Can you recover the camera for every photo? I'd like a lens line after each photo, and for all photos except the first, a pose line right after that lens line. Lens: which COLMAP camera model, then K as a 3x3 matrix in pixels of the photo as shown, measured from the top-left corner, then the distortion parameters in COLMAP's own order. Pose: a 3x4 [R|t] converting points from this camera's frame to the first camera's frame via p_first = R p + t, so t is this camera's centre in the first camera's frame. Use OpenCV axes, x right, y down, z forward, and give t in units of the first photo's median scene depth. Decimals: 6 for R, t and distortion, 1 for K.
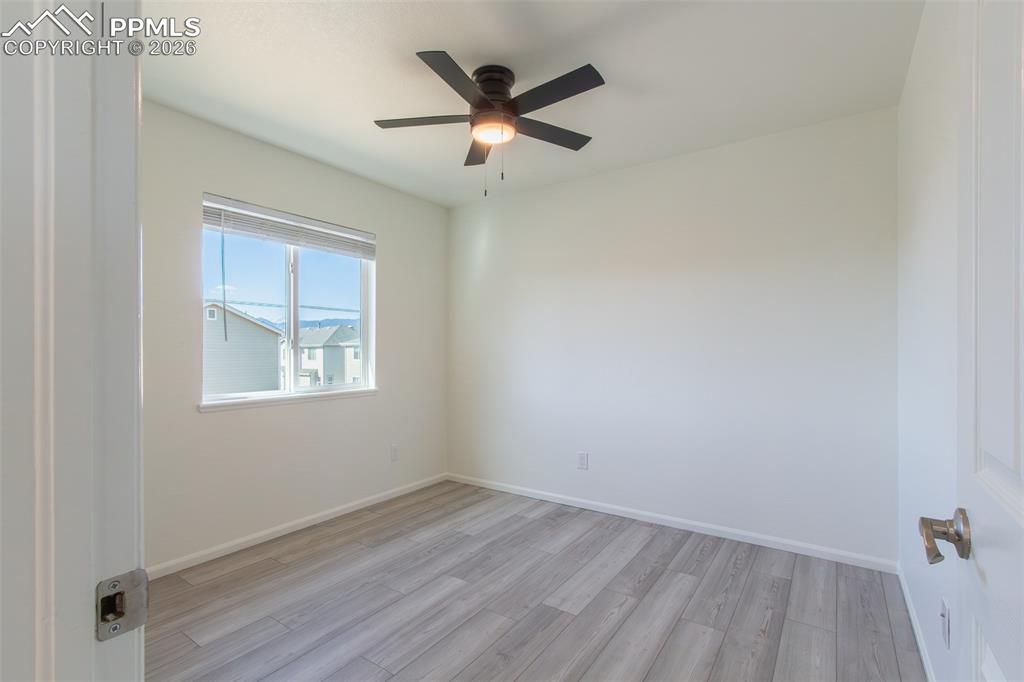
lens RADIAL K [[472.0, 0, 509.0], [0, 472.0, 350.4], [0, 0, 1]] dist [0.003829, -0.000367]
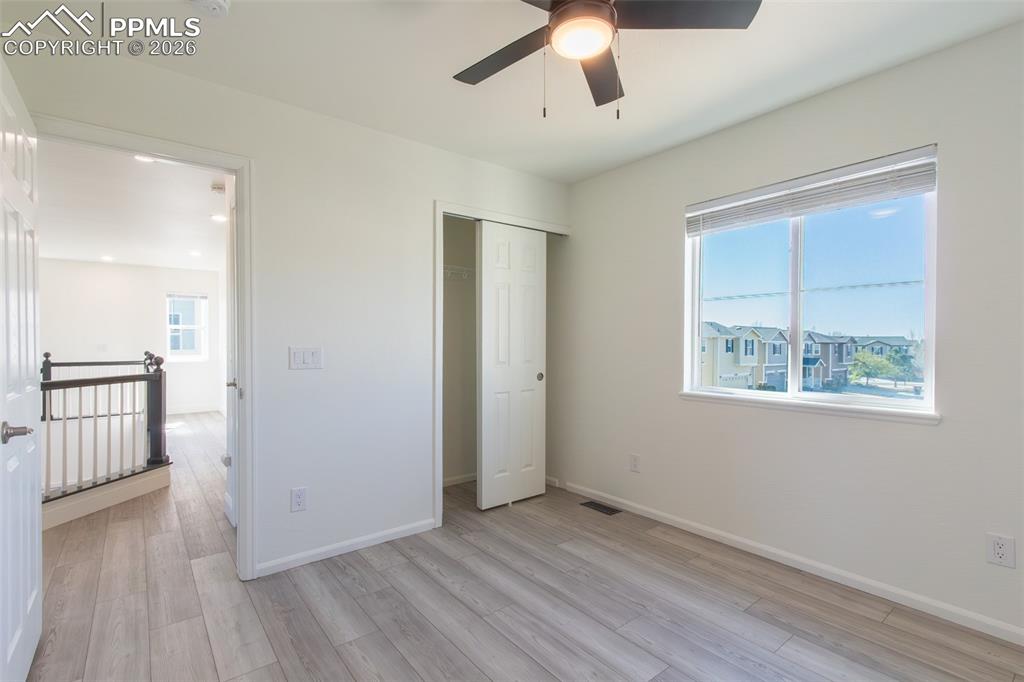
lens RADIAL K [[472.0, 0, 509.0], [0, 472.0, 350.4], [0, 0, 1]] dist [0.003829, -0.000367]
pose [[-0.298702, 0.016873, -0.954197, 0.558197], [-0.002093, 0.999830, 0.018336, -0.007771], [0.954344, 0.007474, -0.298616, 0.914460]]
